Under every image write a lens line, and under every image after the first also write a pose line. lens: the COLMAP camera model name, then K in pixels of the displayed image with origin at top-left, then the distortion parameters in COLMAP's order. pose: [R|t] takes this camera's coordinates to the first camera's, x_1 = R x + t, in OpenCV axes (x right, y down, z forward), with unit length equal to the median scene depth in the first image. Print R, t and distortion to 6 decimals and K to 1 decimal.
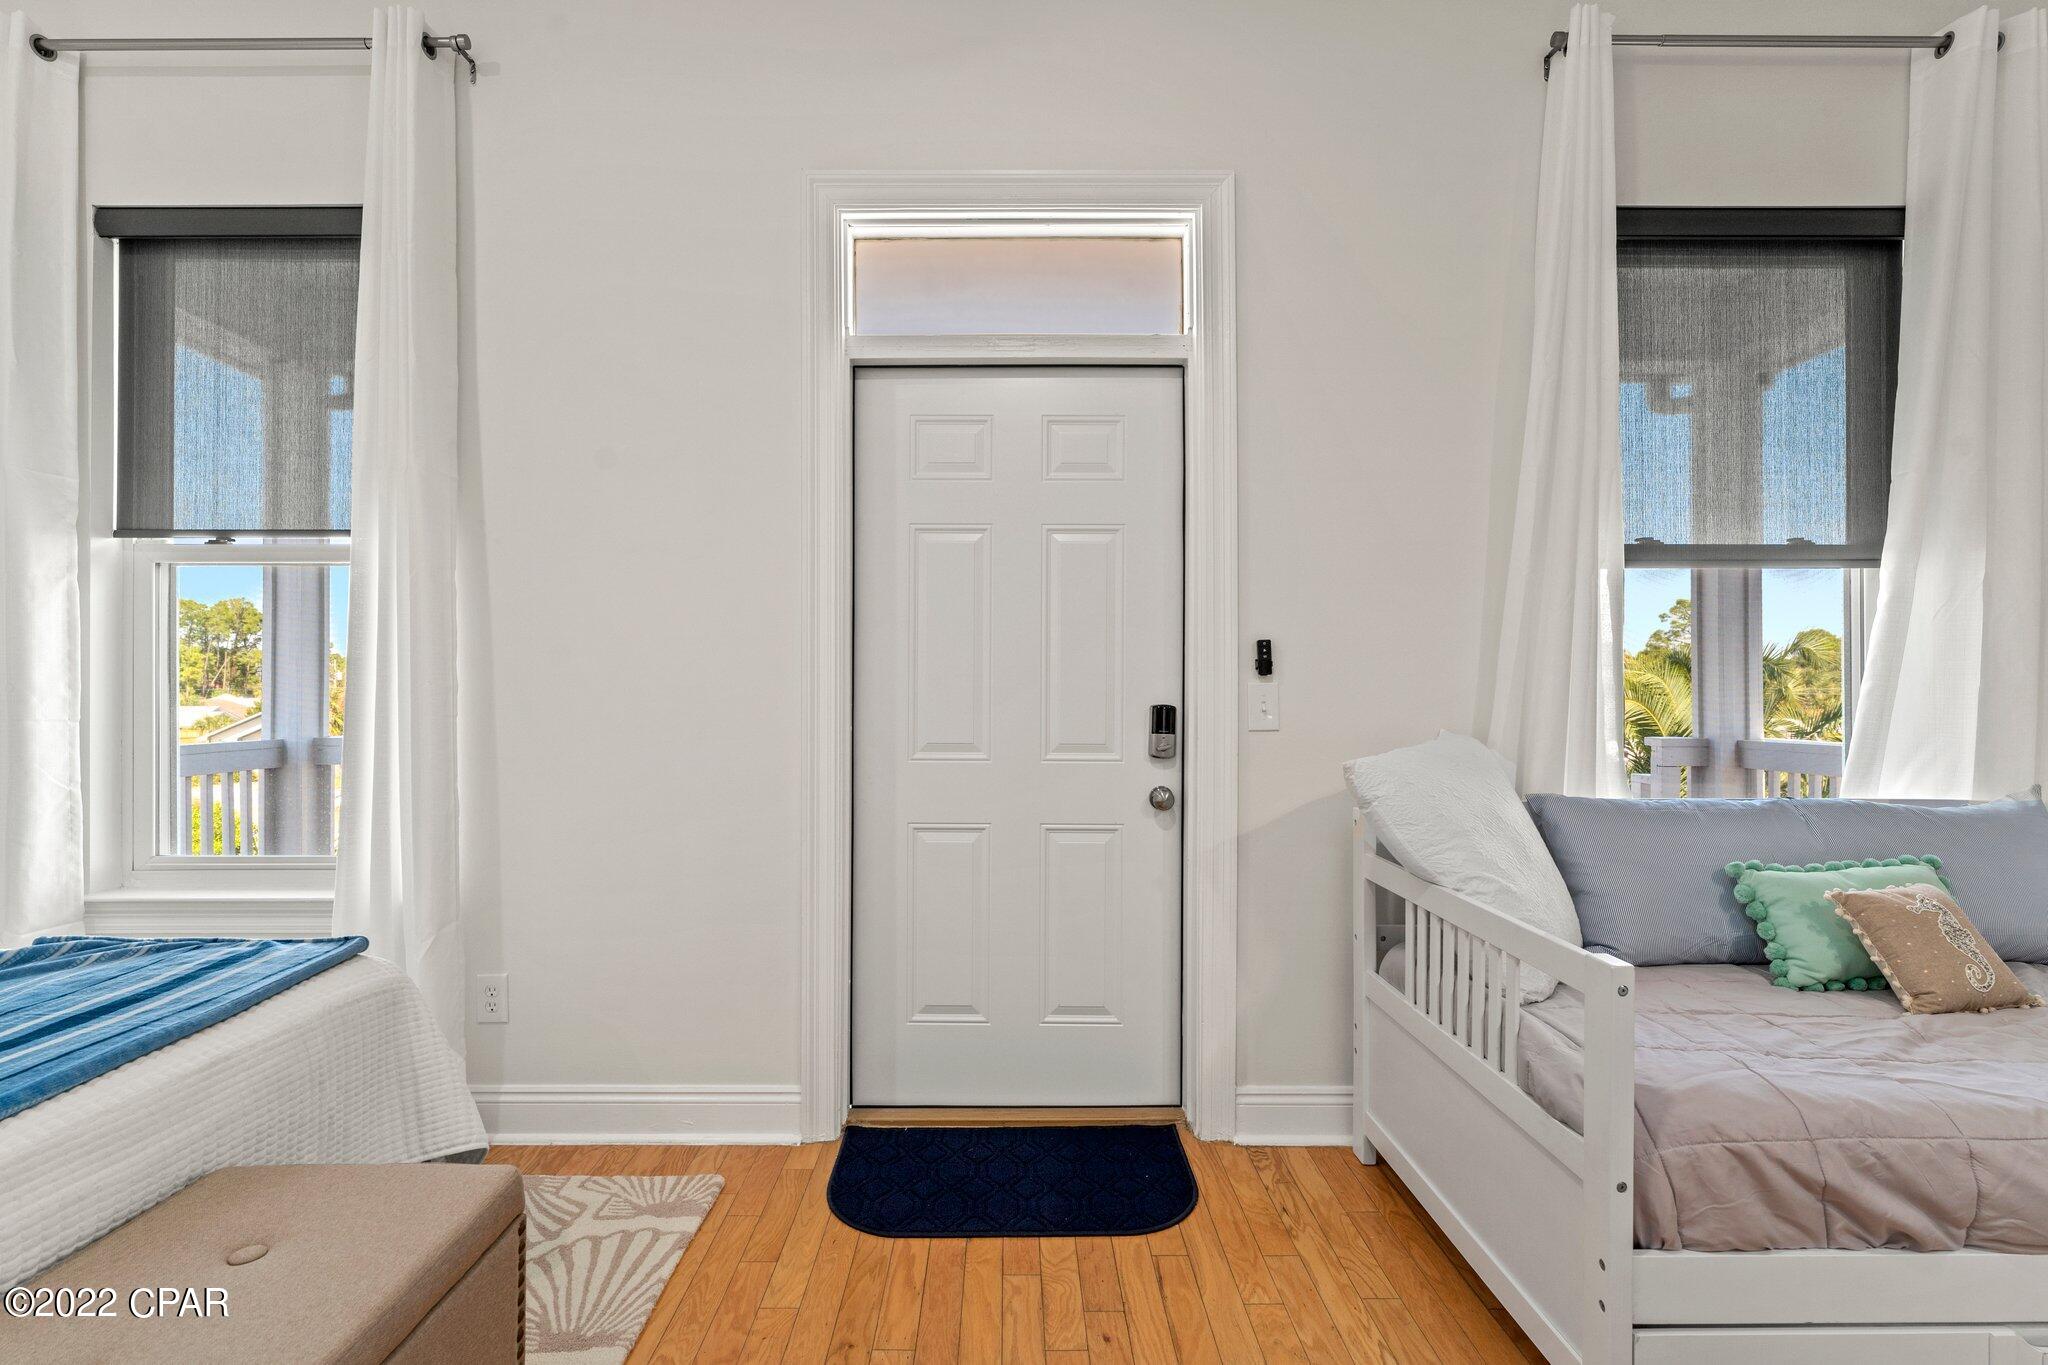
lens RADIAL K [[998.6, 0, 1016.4], [0, 998.6, 682.9], [0, 0, 1]] dist [0.000047, -0.000193]
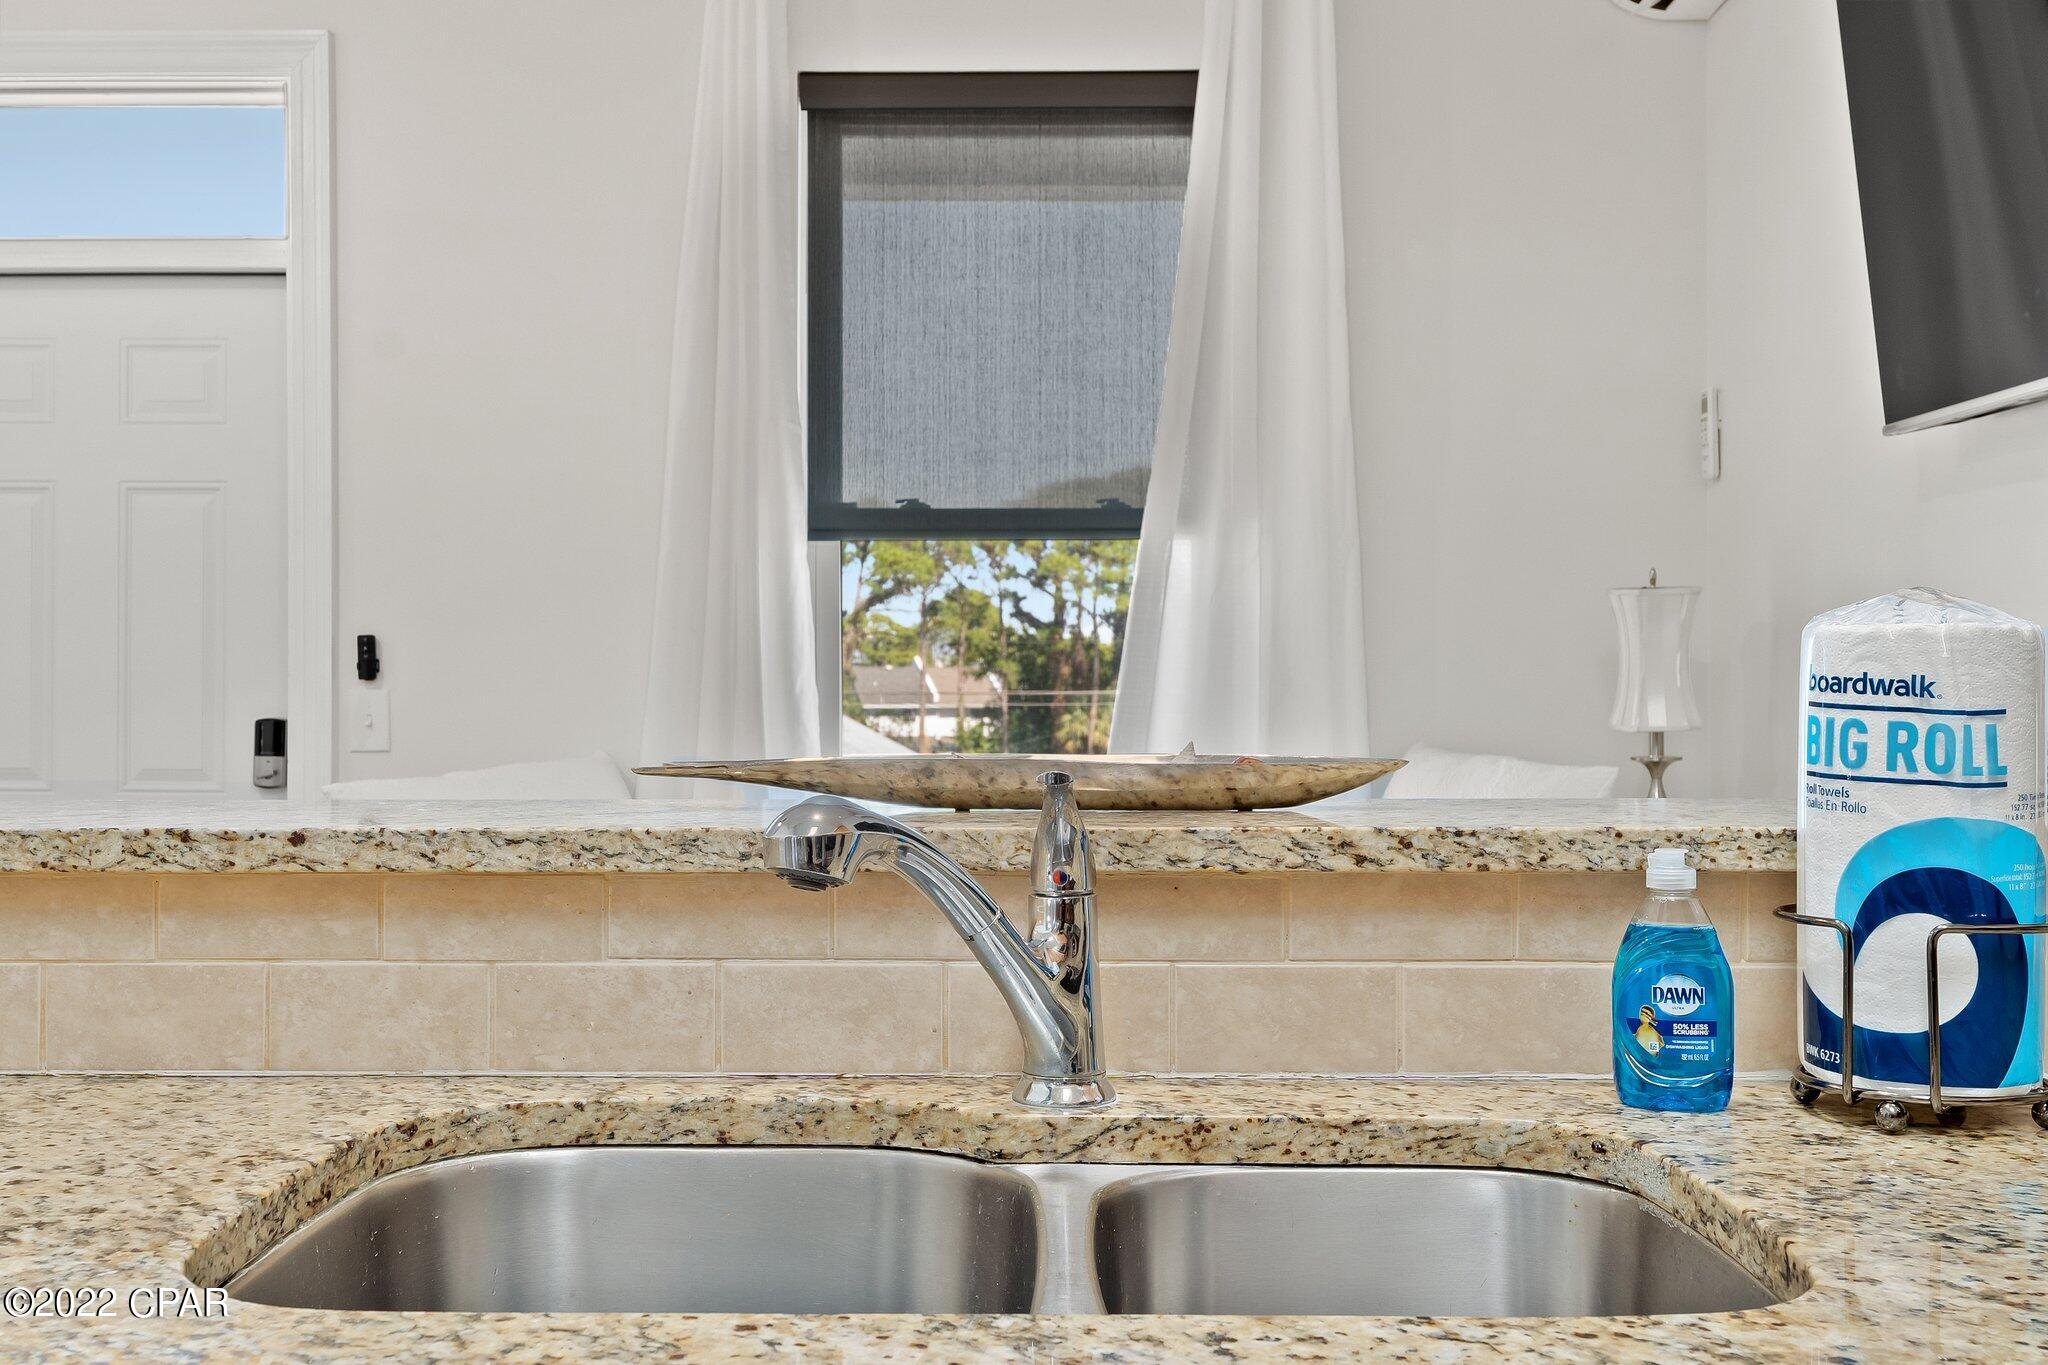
lens RADIAL K [[2061.1, 0, 1015.0], [0, 2061.1, 677.1], [0, 0, 1]] dist [0.000870, -0.014221]
pose [[0.999861, 0.000102, -0.016647, 0.888418], [-0.000127, 0.999999, -0.001462, -0.008800], [0.016647, 0.001464, 0.999860, -0.676501]]
